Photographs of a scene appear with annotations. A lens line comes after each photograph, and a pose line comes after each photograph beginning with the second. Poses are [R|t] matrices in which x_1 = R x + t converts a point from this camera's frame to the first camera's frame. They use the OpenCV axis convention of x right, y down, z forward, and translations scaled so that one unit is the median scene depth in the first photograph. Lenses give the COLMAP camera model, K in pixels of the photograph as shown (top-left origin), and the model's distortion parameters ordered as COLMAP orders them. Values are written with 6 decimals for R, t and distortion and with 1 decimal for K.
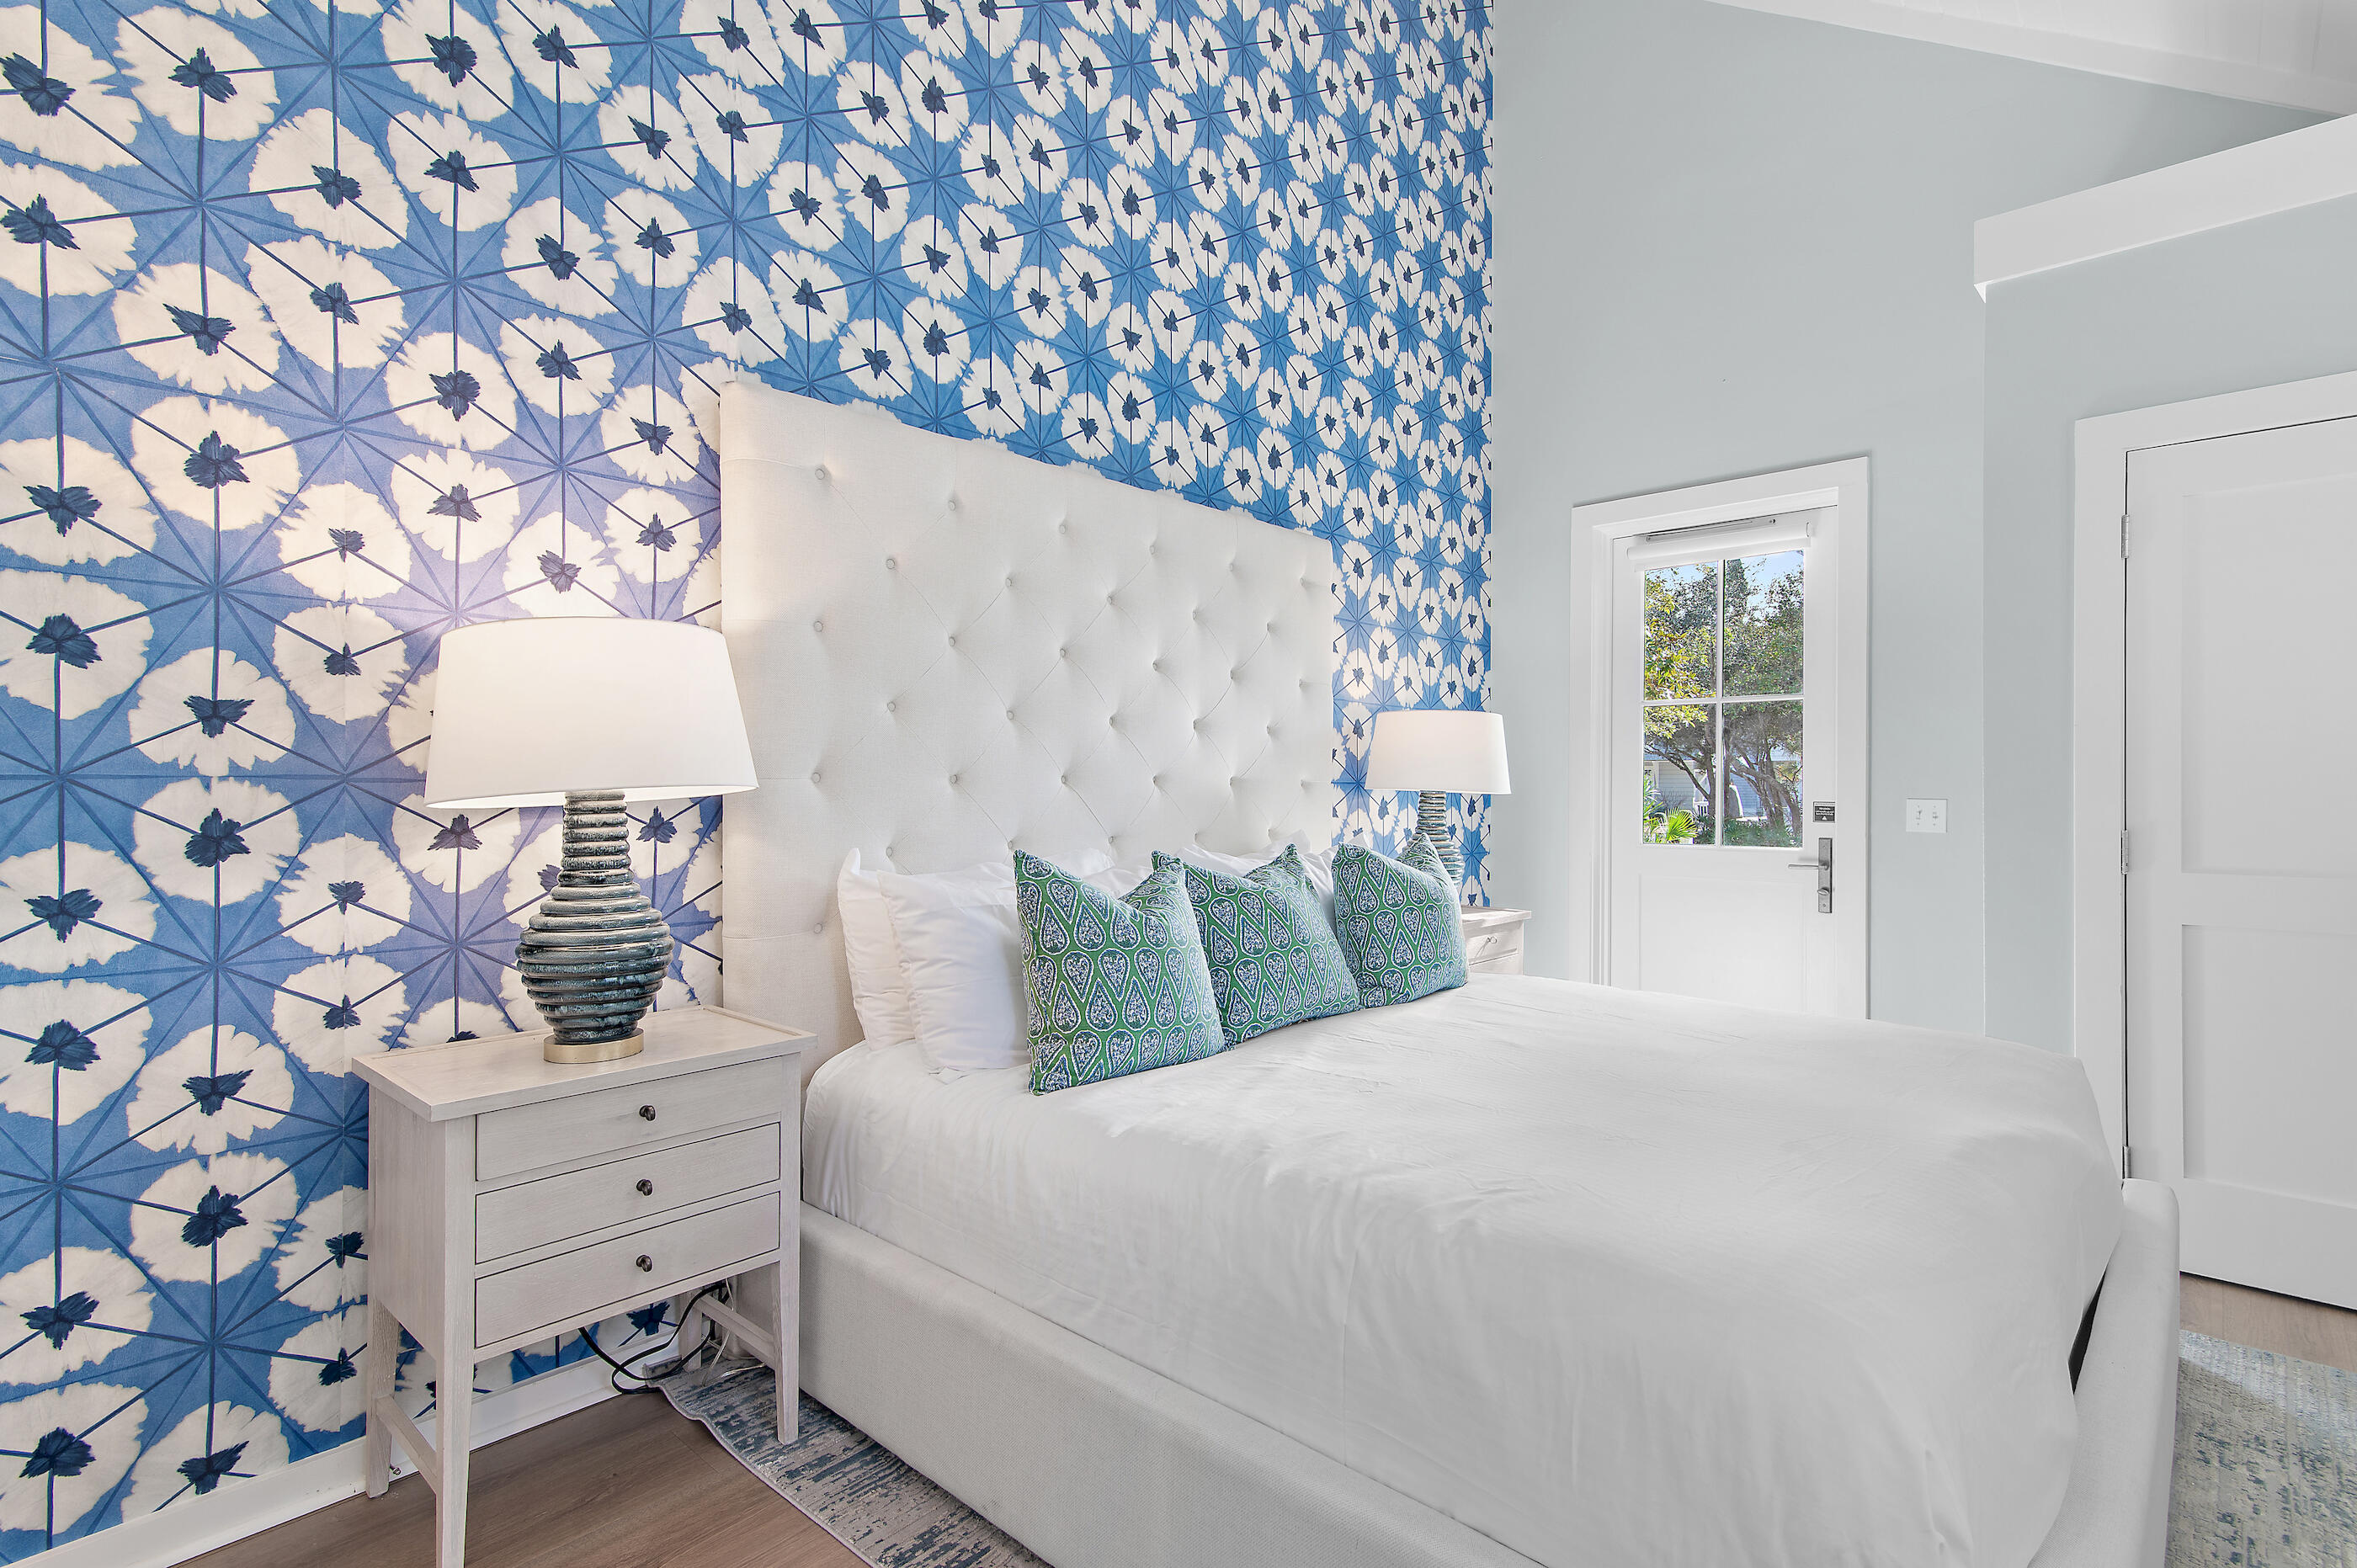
lens RADIAL K [[1133.0, 0, 1173.9], [0, 1133.0, 780.7], [0, 0, 1]] dist [0.015342, -0.000170]
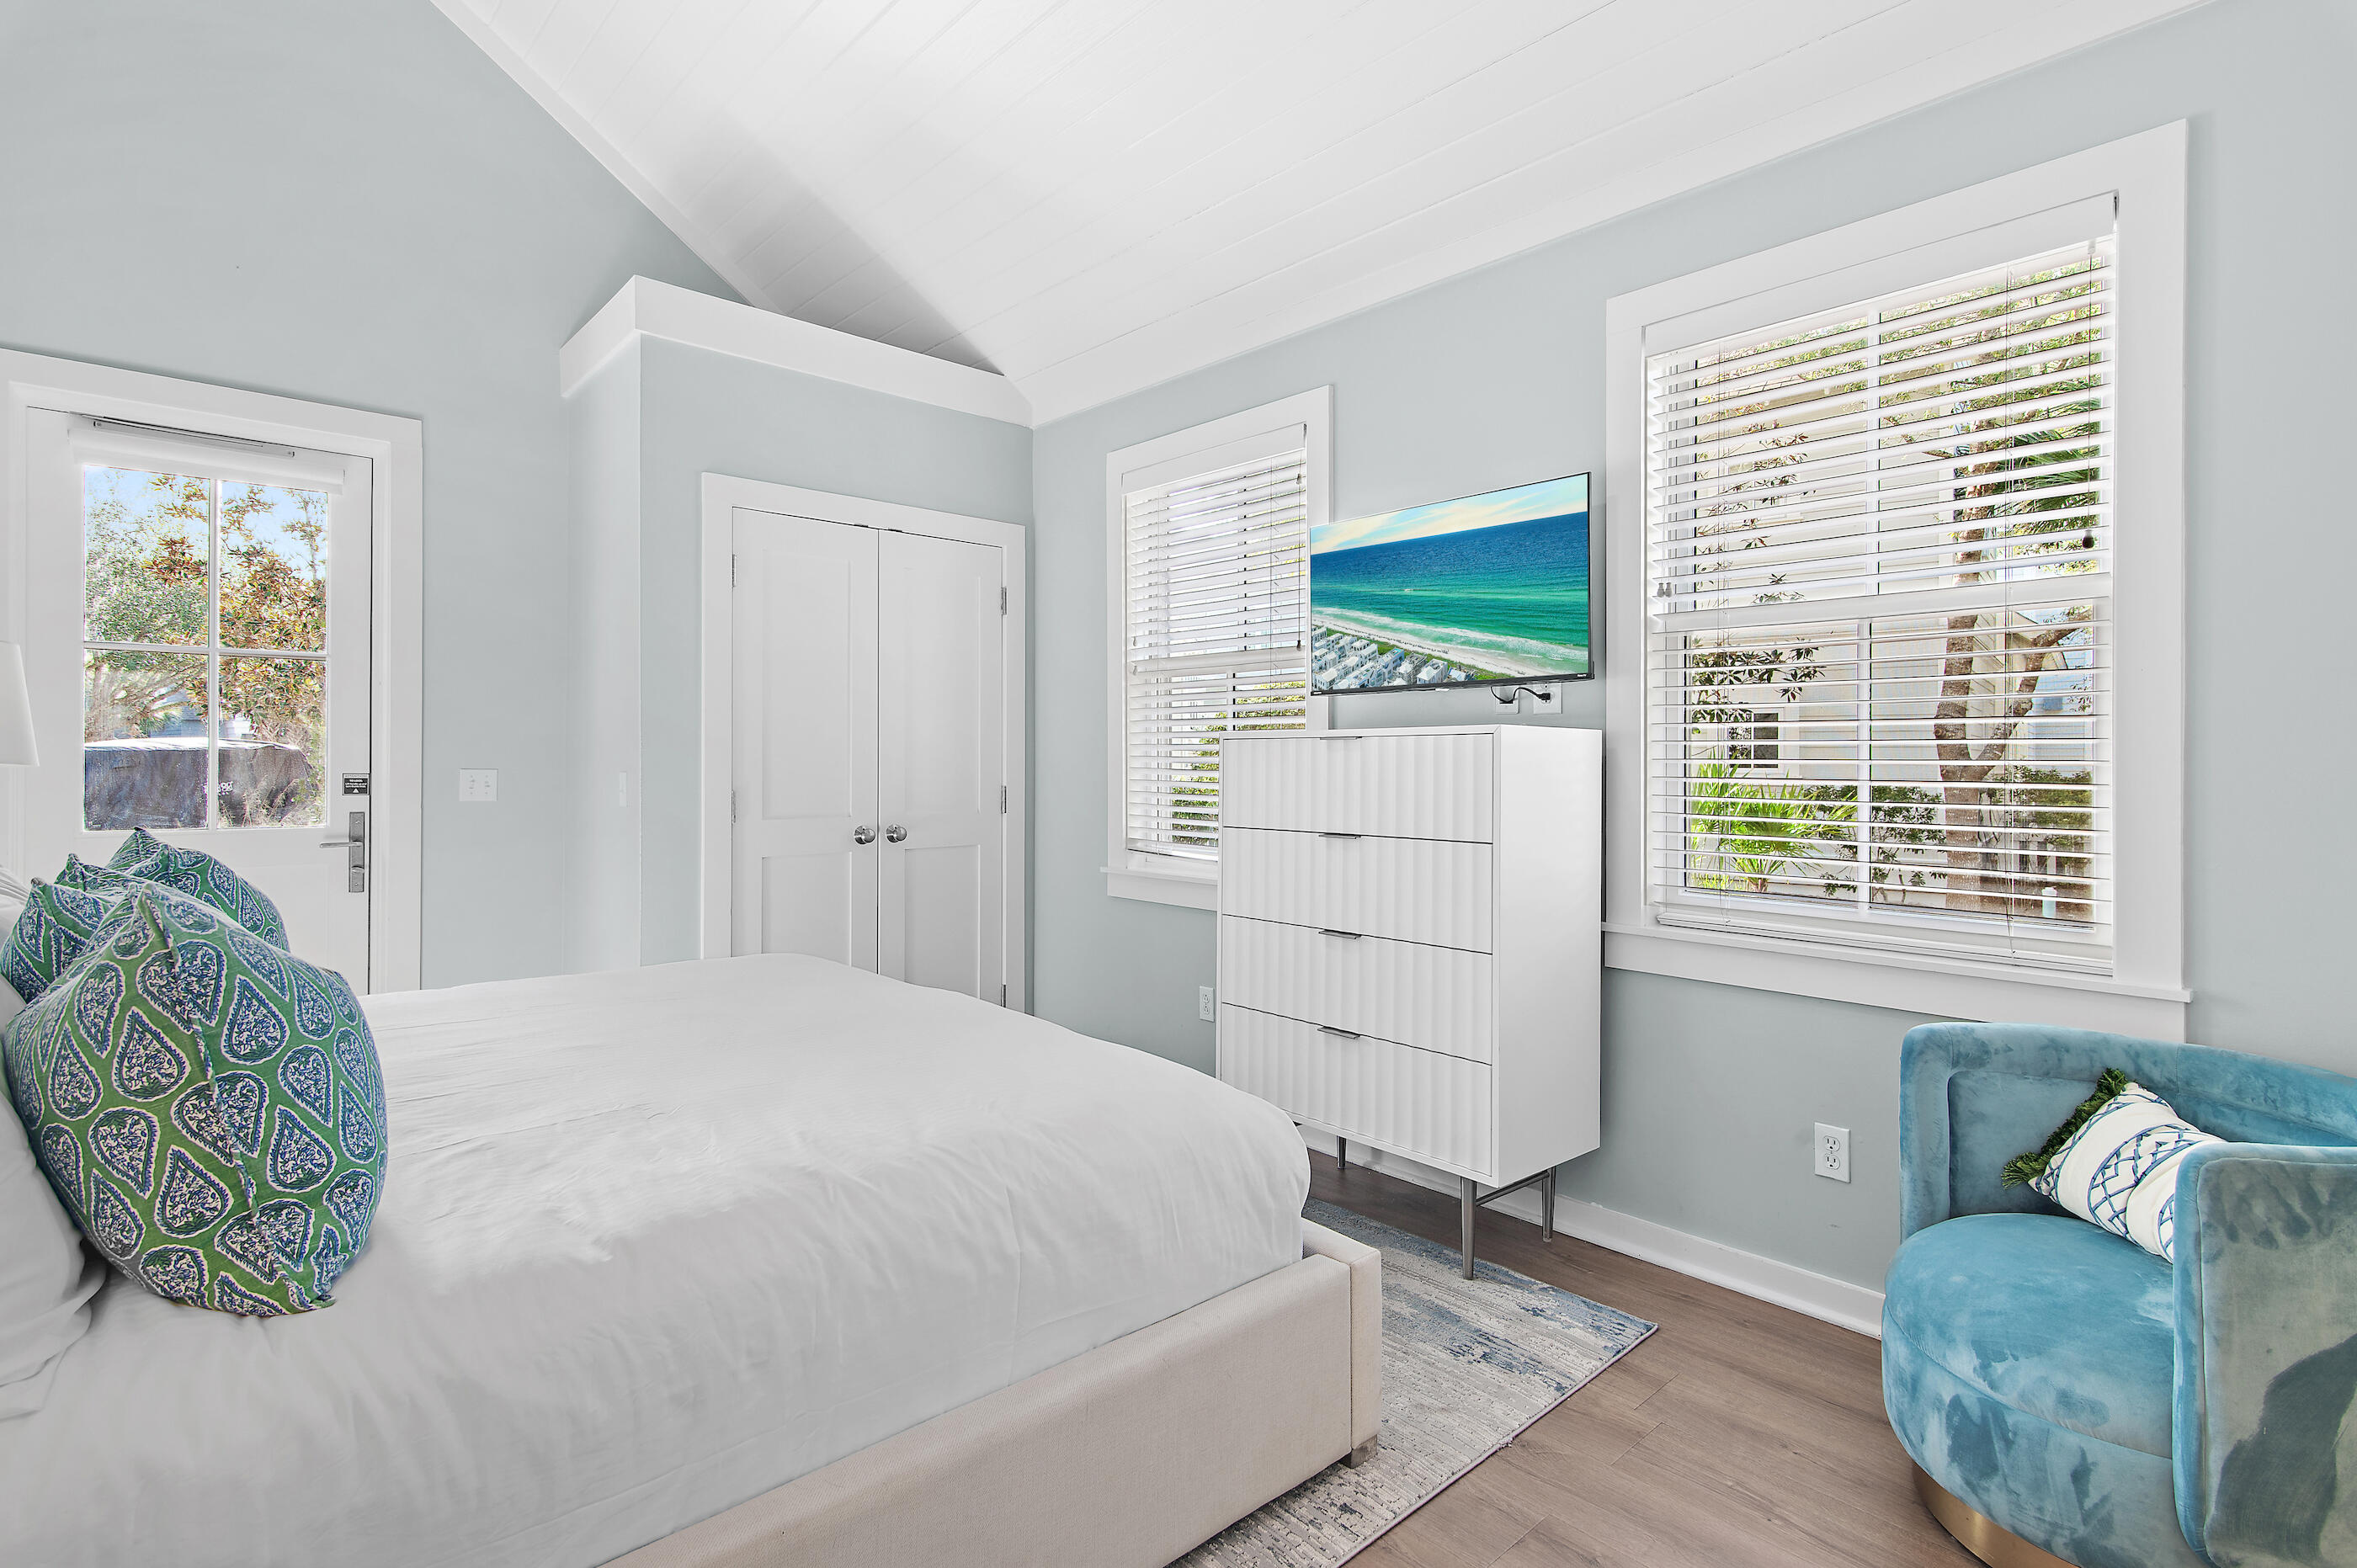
lens RADIAL K [[1133.0, 0, 1173.9], [0, 1133.0, 780.7], [0, 0, 1]] dist [0.015342, -0.000170]
pose [[0.077239, -0.019423, 0.996823, -1.075495], [-0.008740, 0.999759, 0.020157, -0.000641], [-0.996974, -0.010269, 0.077050, 0.893880]]
